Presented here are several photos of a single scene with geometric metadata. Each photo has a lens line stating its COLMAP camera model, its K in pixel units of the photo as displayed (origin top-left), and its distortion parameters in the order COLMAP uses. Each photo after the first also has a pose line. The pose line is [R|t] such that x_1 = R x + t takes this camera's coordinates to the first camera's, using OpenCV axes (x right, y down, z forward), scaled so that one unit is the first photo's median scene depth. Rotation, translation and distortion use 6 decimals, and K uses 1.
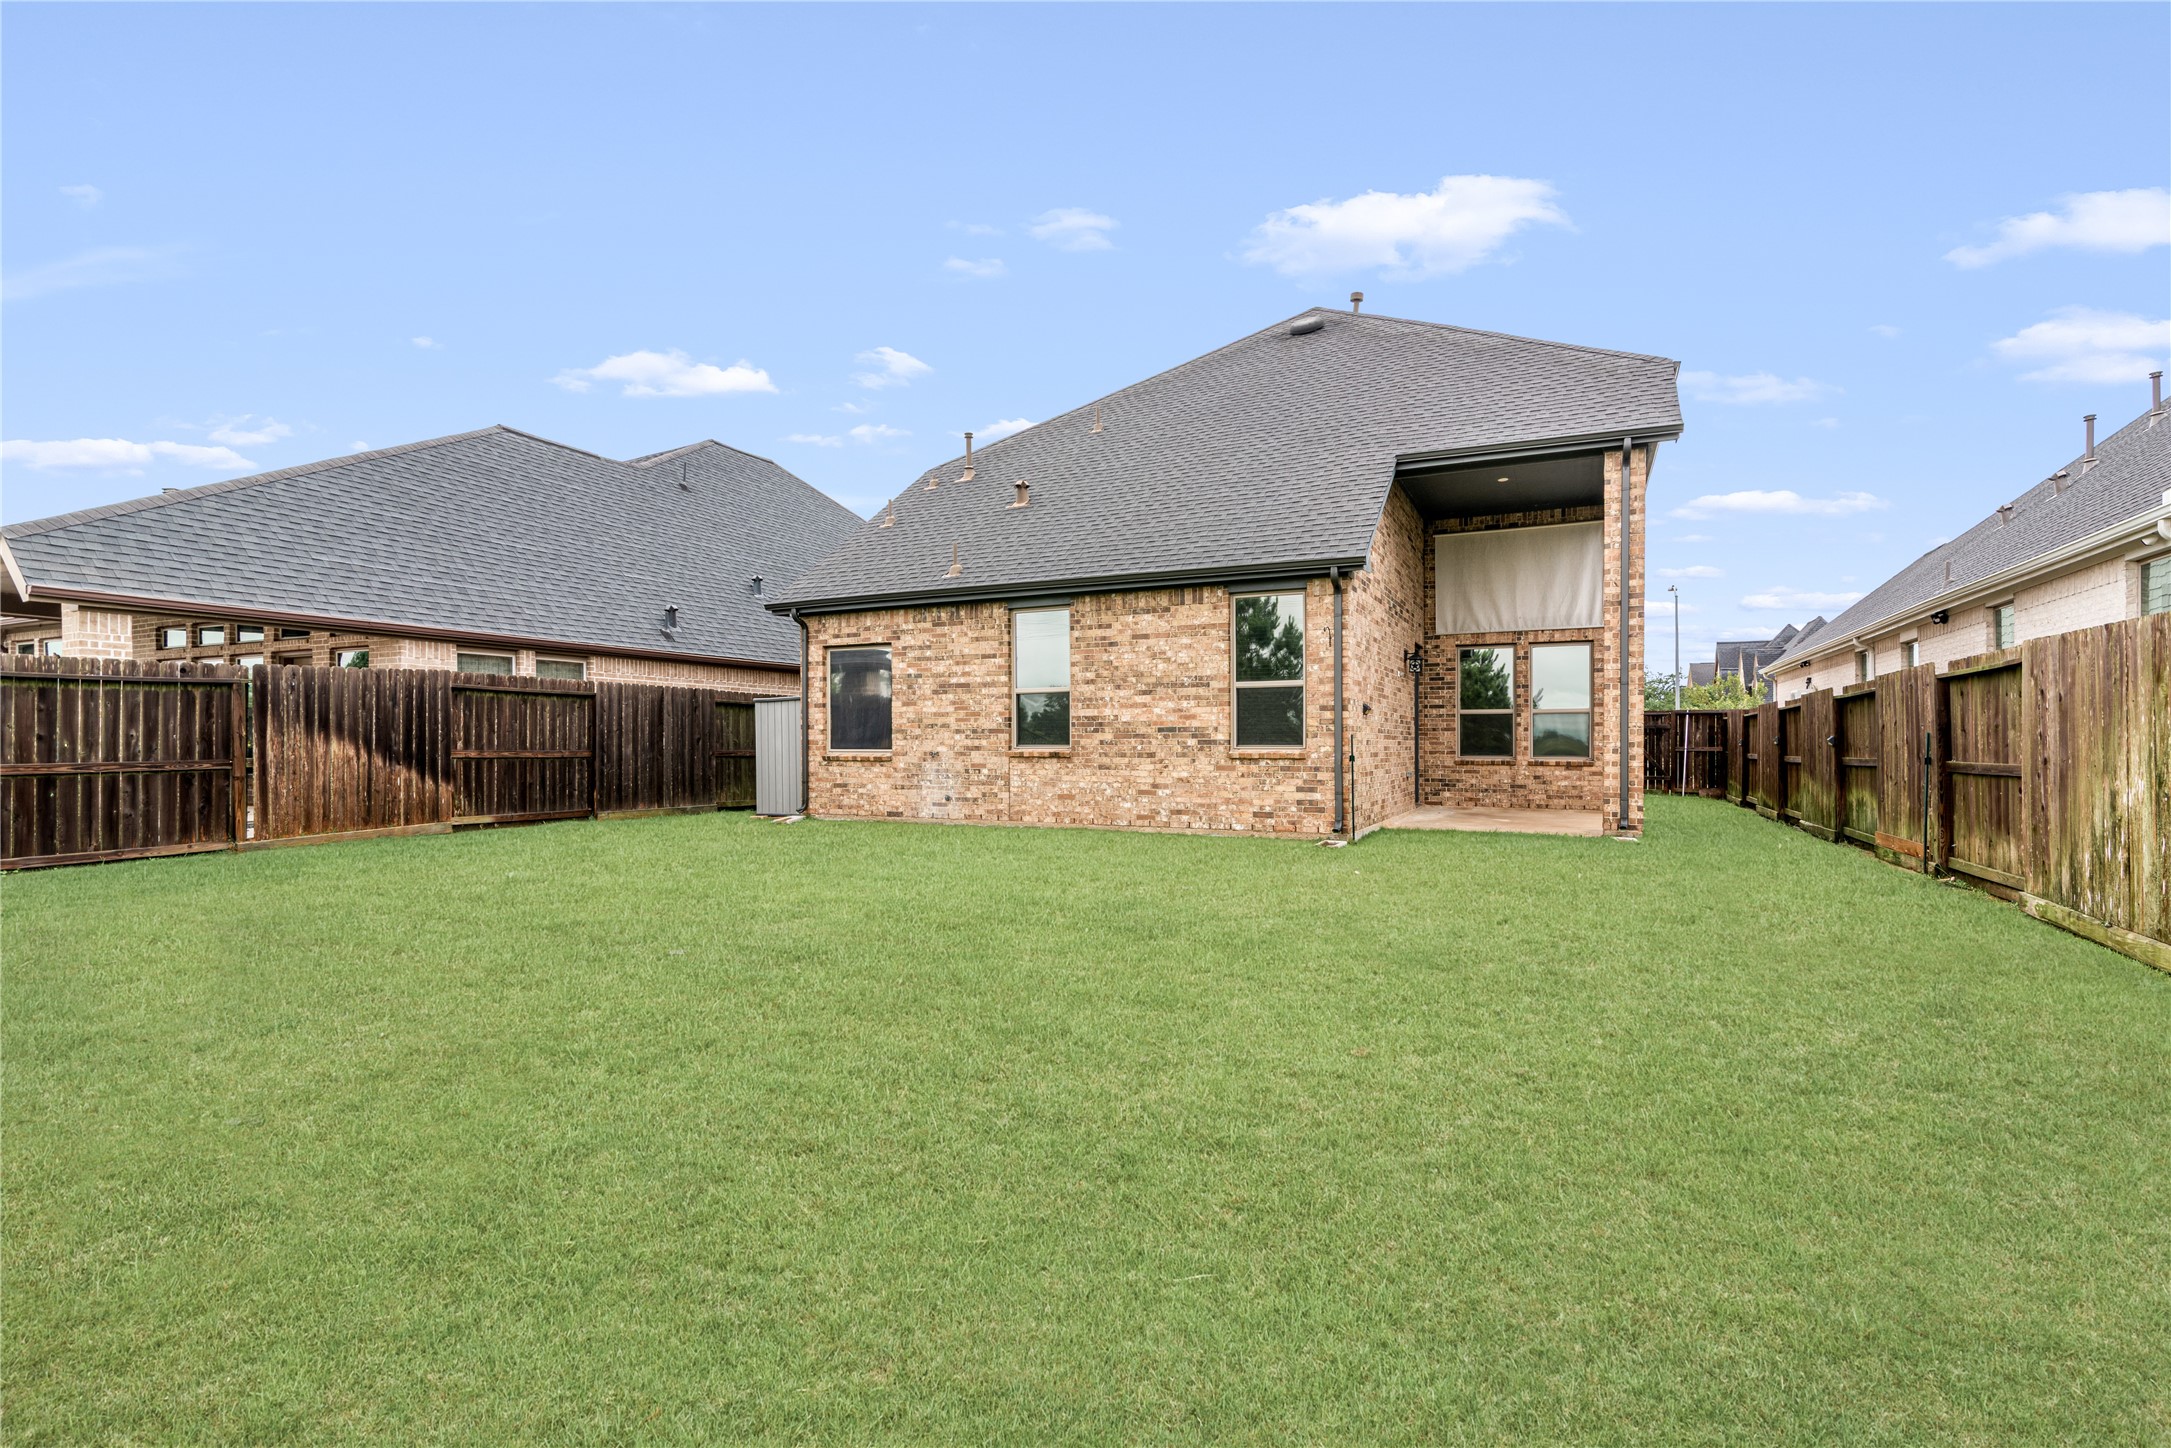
lens RADIAL K [[994.7, 0, 1092.8], [0, 994.7, 739.6], [0, 0, 1]] dist [0.017823, -0.002763]
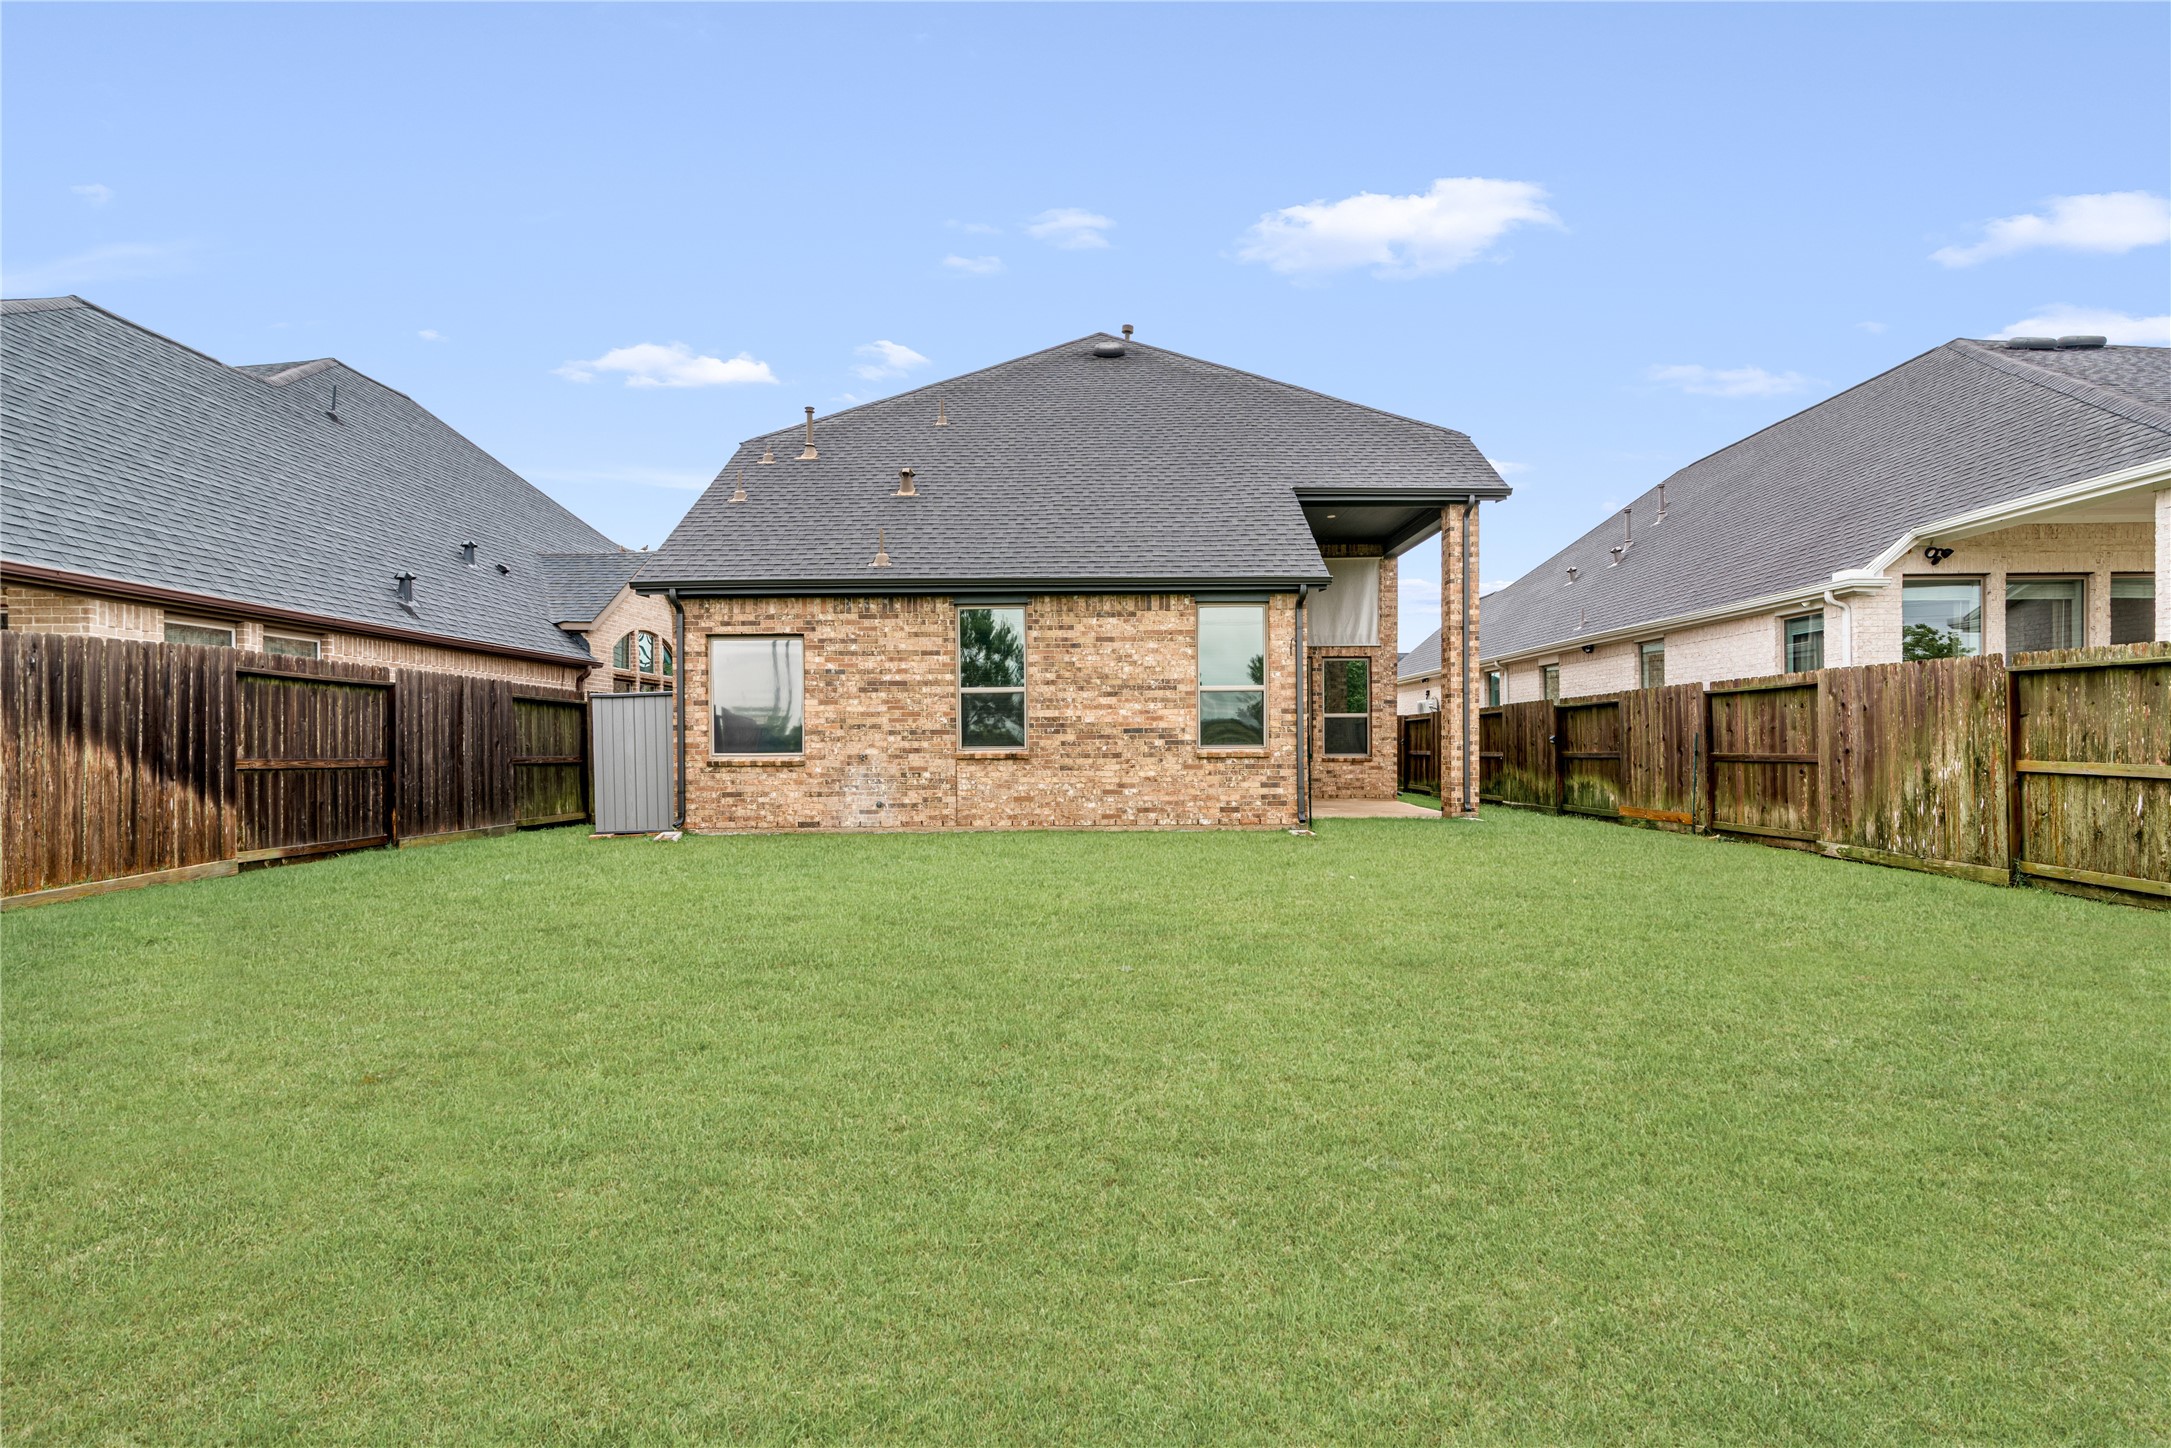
lens RADIAL K [[994.7, 0, 1089.2], [0, 994.7, 741.2], [0, 0, 1]] dist [0.017823, -0.002763]
pose [[0.901051, -0.004124, 0.433694, -0.393126], [0.004751, 0.999989, -0.000362, 0.001076], [-0.433688, 0.002386, 0.901060, 0.085588]]
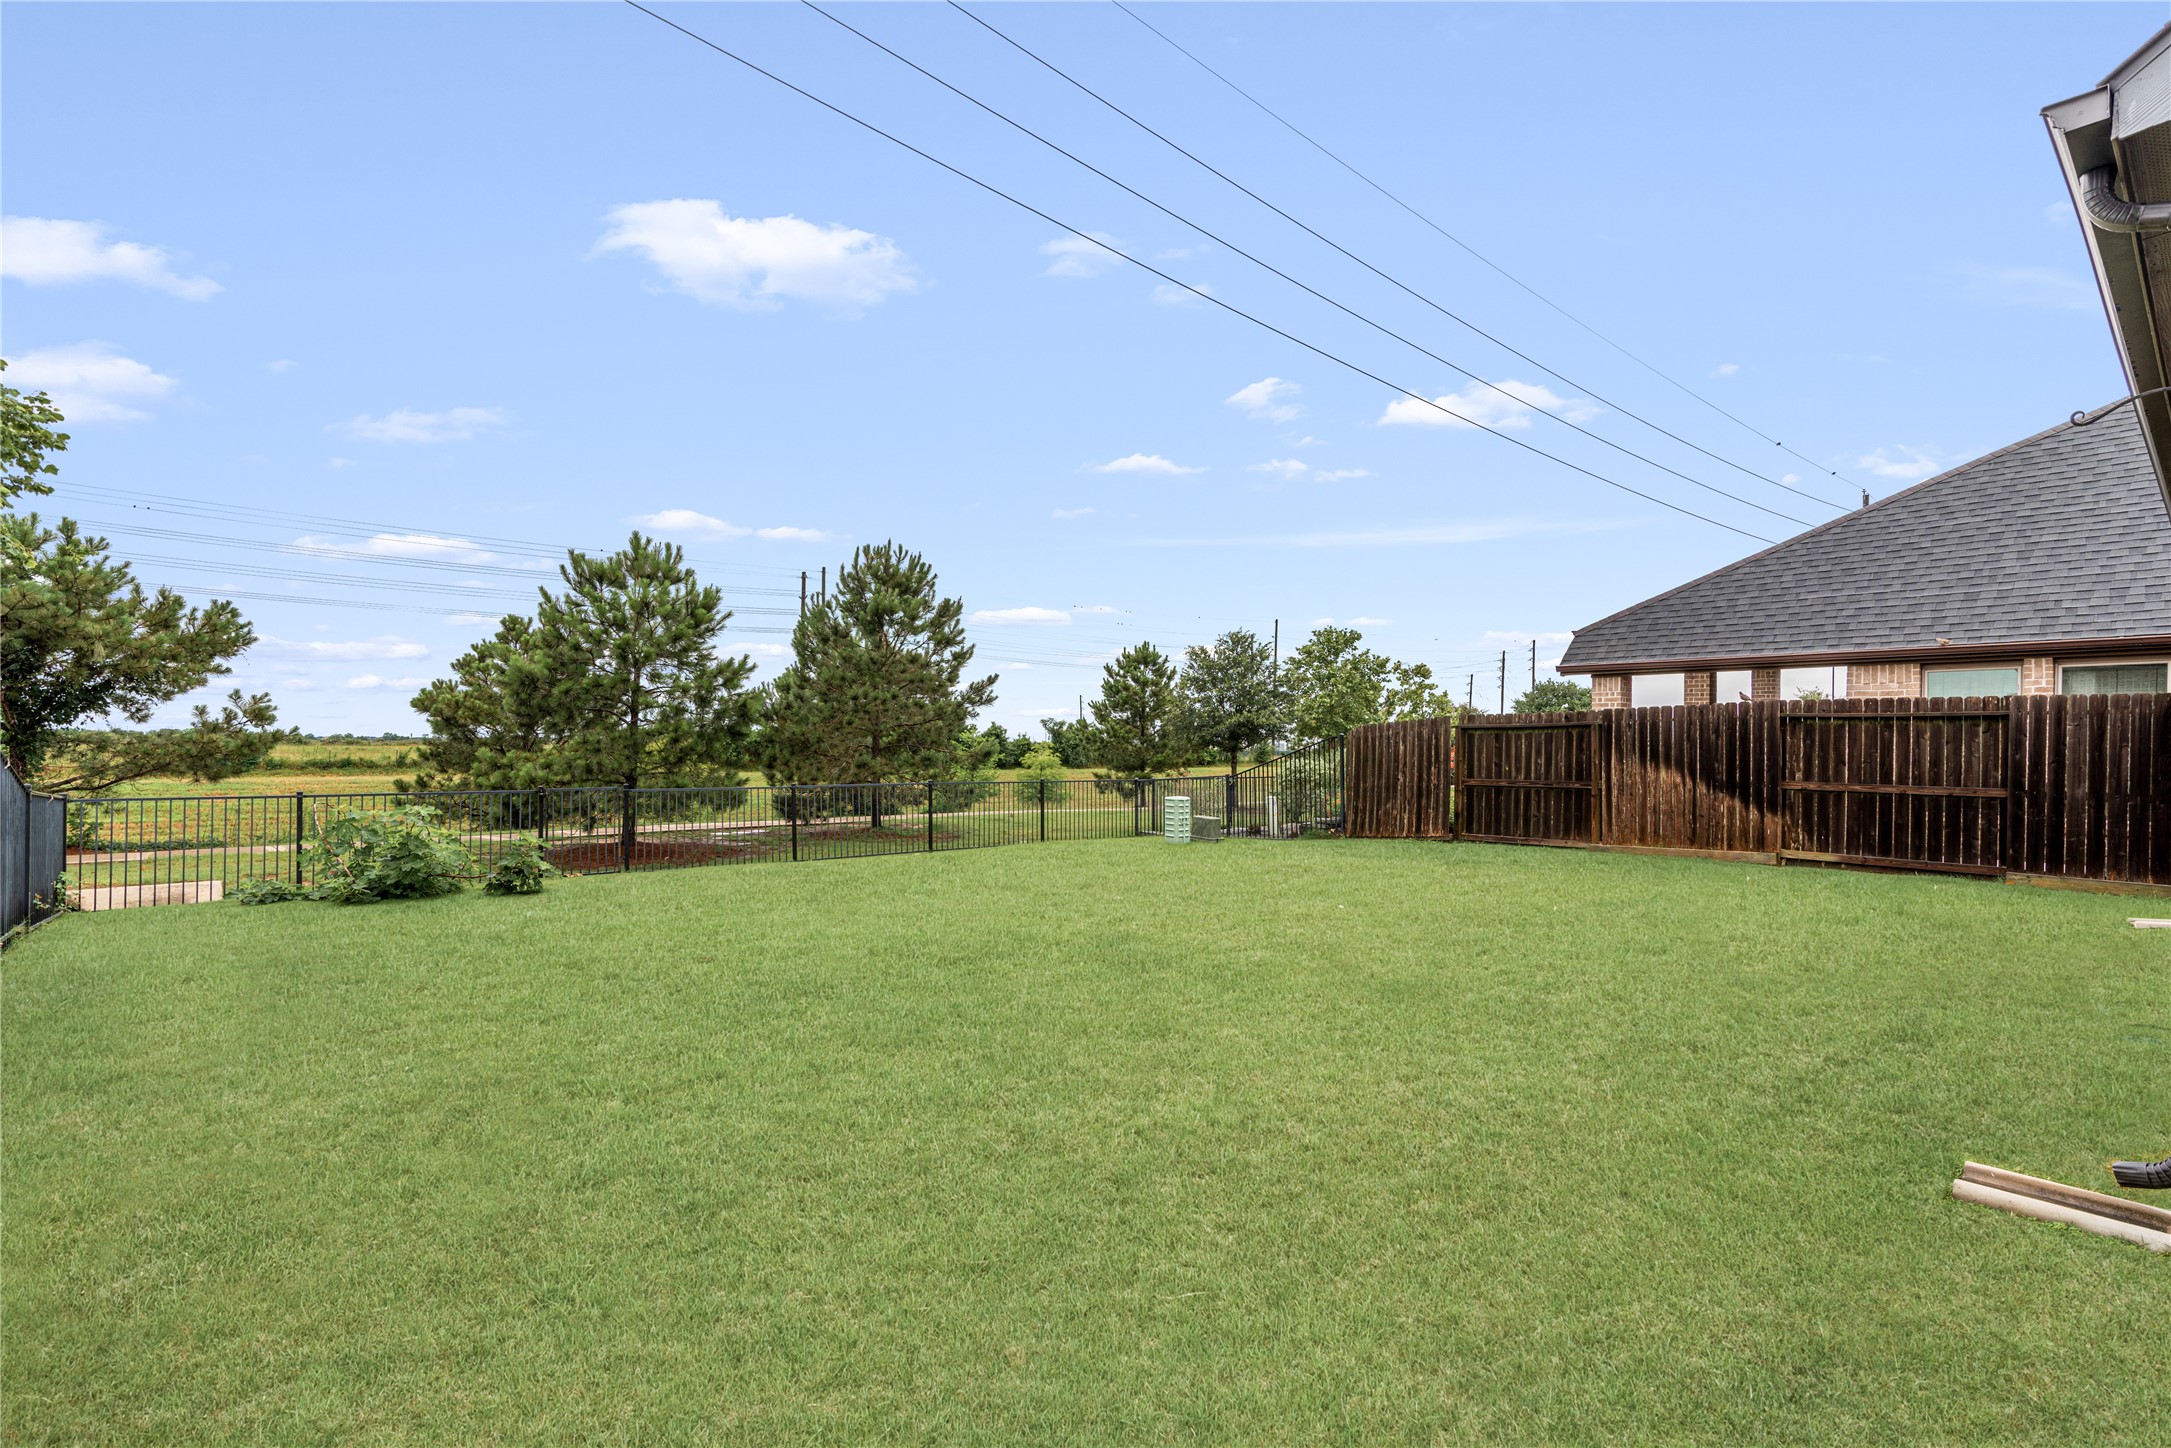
lens RADIAL K [[994.7, 0, 1068.1], [0, 994.7, 753.8], [0, 0, 1]] dist [0.017823, -0.002763]
pose [[-0.408785, 0.001917, -0.912629, 0.531606], [-0.007458, 0.999957, 0.005441, -0.015994], [0.912600, 0.009031, -0.408754, 0.746597]]
